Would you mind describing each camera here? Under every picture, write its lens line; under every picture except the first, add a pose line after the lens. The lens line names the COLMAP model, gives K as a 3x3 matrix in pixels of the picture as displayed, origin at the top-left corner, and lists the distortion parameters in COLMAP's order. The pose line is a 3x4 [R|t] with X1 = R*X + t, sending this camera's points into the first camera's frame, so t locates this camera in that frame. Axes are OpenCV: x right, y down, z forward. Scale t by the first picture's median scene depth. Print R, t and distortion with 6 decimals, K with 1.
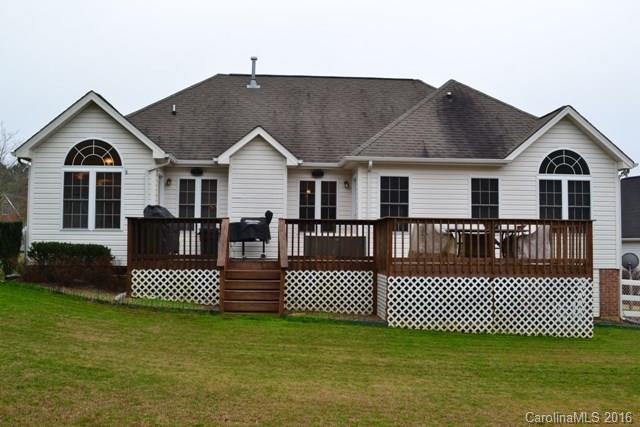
lens RADIAL K [[614.9, 0, 320.0], [0, 614.9, 214.2], [0, 0, 1]] dist [-0.056771, 0.000000]
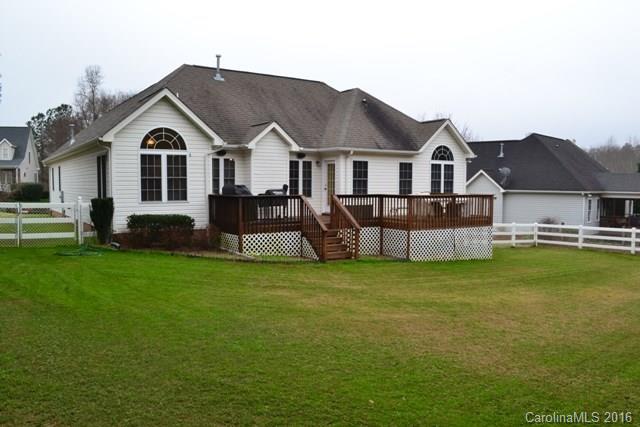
lens RADIAL K [[505.1, 0, 320.2], [0, 505.1, 213.1], [0, 0, 1]] dist [-0.031717, -0.000280]
pose [[0.870388, -0.034602, 0.491149, -0.578417], [-0.024118, 0.993334, 0.112722, -0.071595], [-0.491775, -0.109957, 0.863751, -0.035166]]
